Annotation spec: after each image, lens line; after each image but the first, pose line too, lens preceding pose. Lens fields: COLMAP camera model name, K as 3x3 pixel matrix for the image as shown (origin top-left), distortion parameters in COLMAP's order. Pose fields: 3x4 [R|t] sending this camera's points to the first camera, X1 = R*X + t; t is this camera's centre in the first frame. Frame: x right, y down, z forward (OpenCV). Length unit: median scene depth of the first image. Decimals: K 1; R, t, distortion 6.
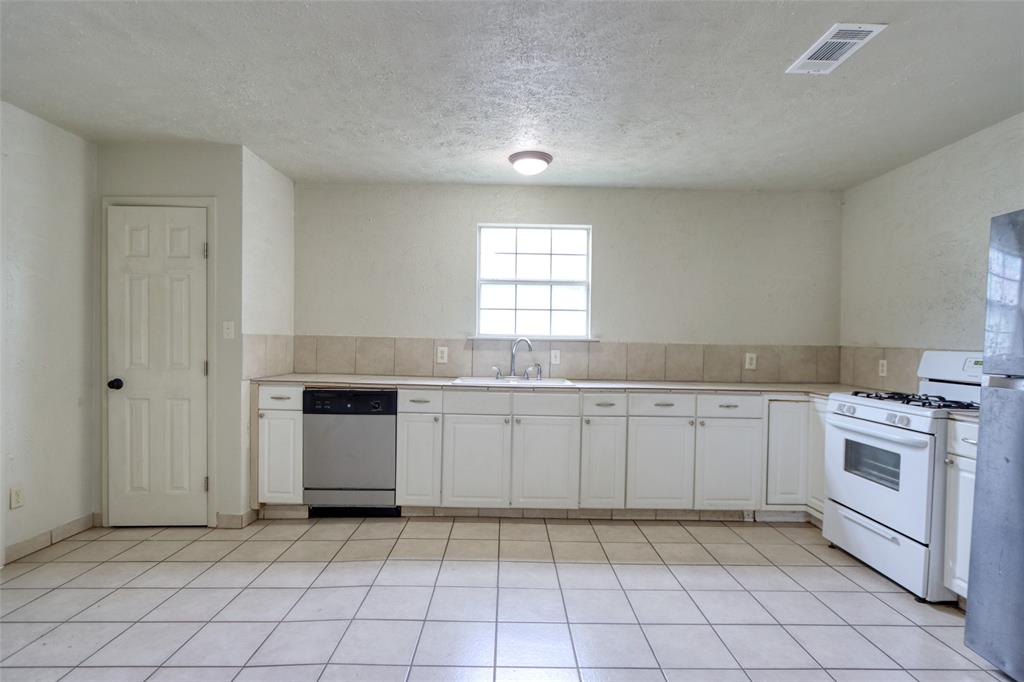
lens RADIAL K [[511.1, 0, 511.2], [0, 511.1, 349.8], [0, 0, 1]] dist [-0.008298, 0.000384]
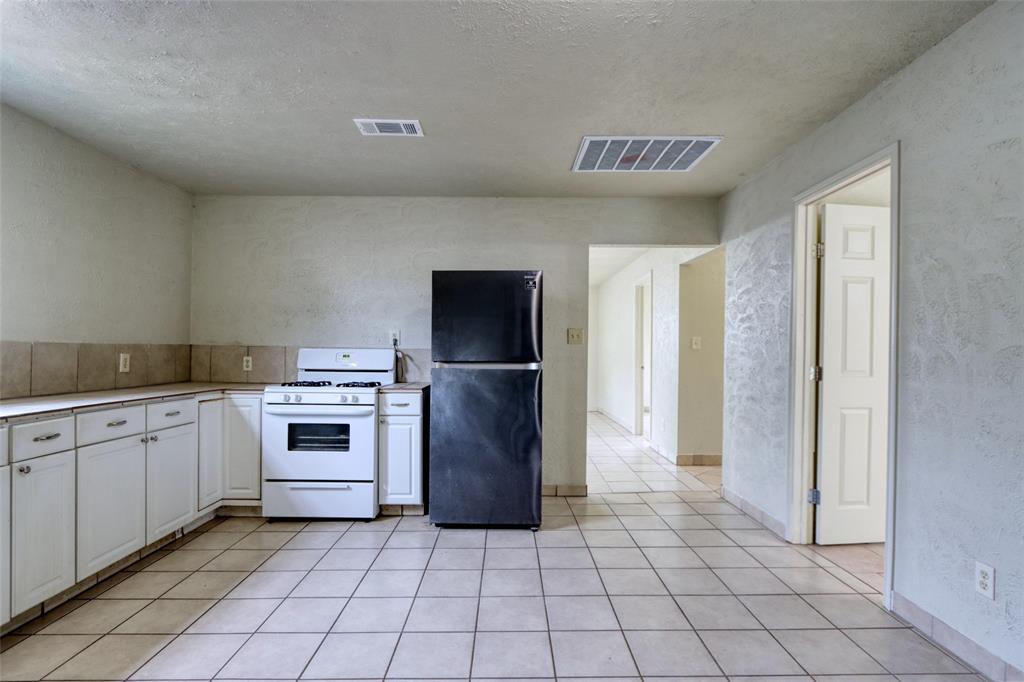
lens RADIAL K [[520.9, 0, 513.0], [0, 520.9, 349.8], [0, 0, 1]] dist [0.001374, 0.000451]
pose [[0.002181, -0.013476, 0.999907, -0.472343], [0.008772, 0.999871, 0.013456, -0.006725], [-0.999959, 0.008741, 0.002299, 0.412191]]
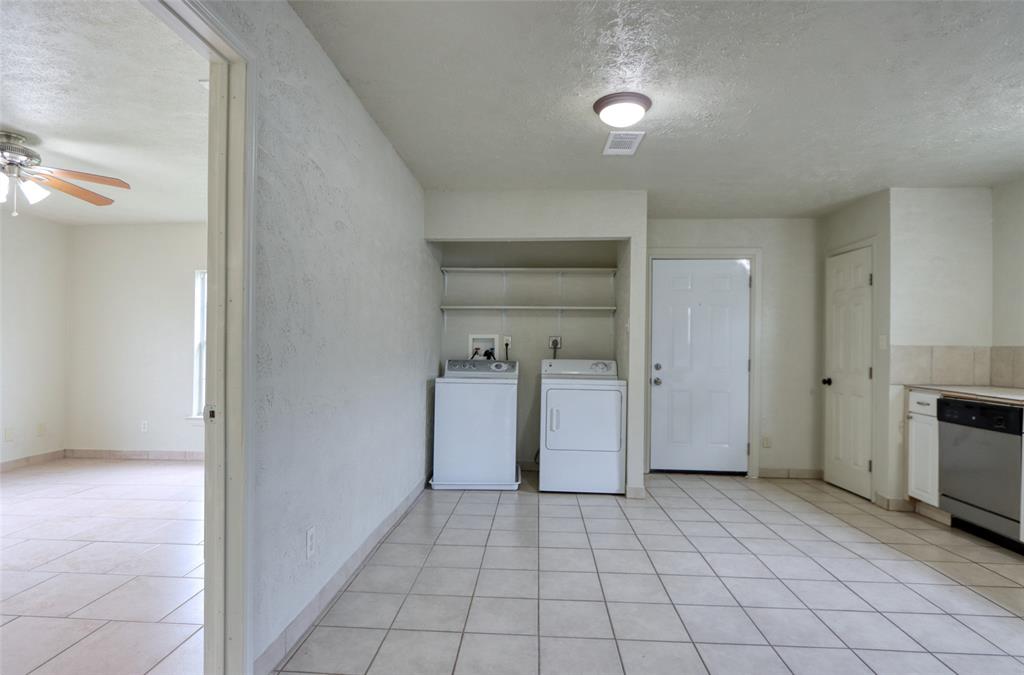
lens RADIAL K [[525.1, 0, 510.7], [0, 525.1, 348.0], [0, 0, 1]] dist [-0.000661, -0.000257]
pose [[-0.060811, -0.011689, -0.998081, 0.714688], [-0.028974, 0.999531, -0.009941, 0.012561], [0.997729, 0.028314, -0.061121, 0.186968]]
